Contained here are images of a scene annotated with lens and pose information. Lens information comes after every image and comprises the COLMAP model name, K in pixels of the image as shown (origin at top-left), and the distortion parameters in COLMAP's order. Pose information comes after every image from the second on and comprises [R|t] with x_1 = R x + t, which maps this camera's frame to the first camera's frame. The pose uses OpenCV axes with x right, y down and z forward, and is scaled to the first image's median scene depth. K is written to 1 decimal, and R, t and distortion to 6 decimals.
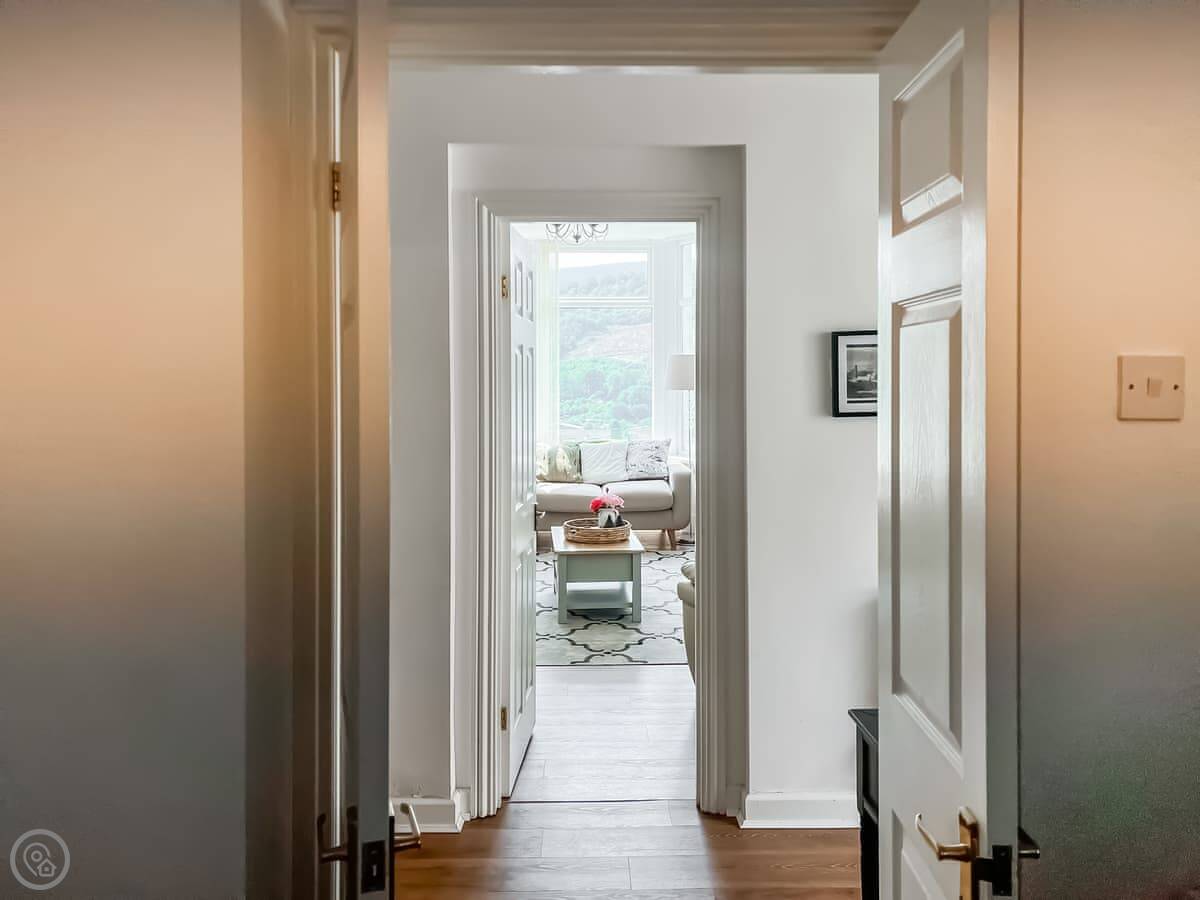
lens RADIAL K [[917.6, 0, 598.2], [0, 917.6, 380.5], [0, 0, 1]] dist [0.028199, -0.011304]
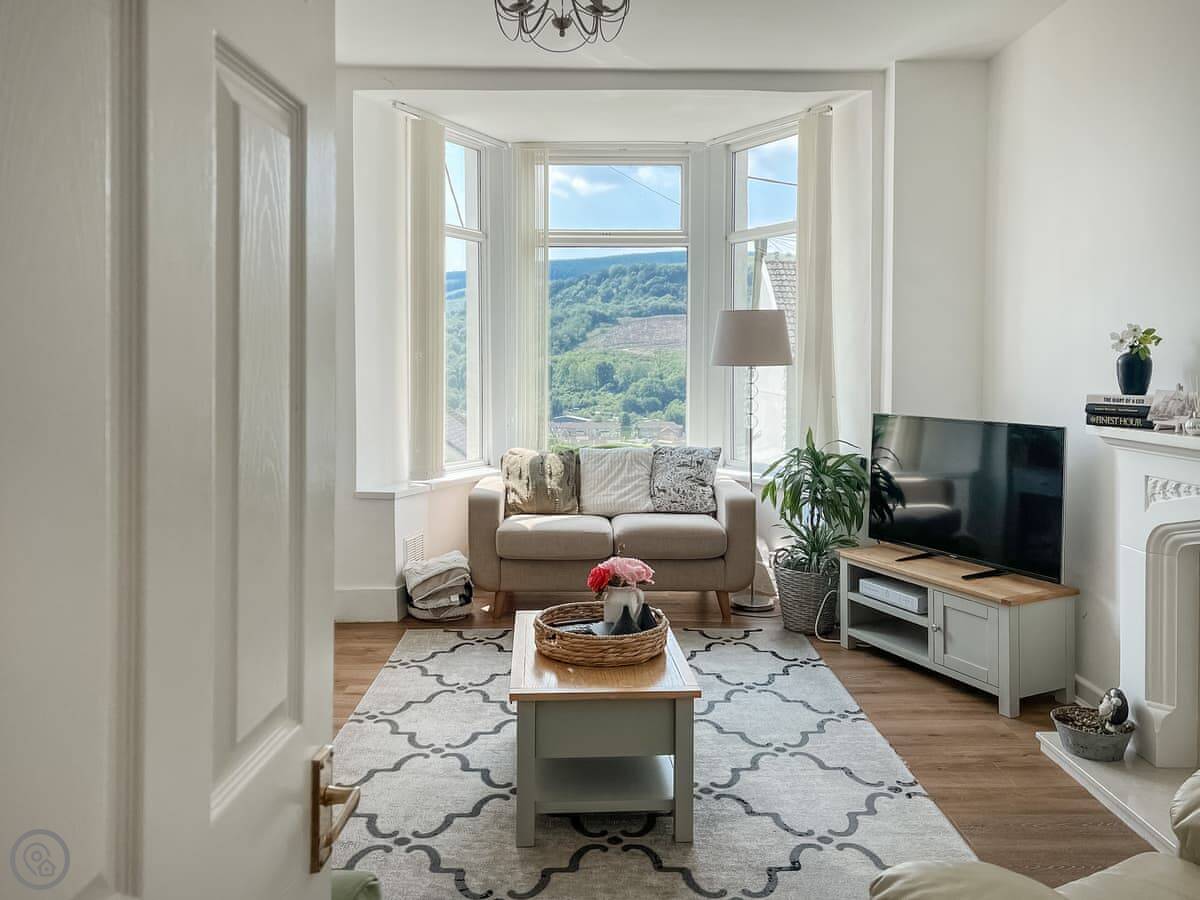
lens RADIAL K [[917.6, 0, 598.2], [0, 917.6, 380.5], [0, 0, 1]] dist [0.028199, -0.011304]
pose [[0.999919, 0.006237, -0.011050, 0.001283], [-0.006151, 0.999951, 0.007786, 0.014364], [0.011098, -0.007718, 0.999909, 0.349230]]
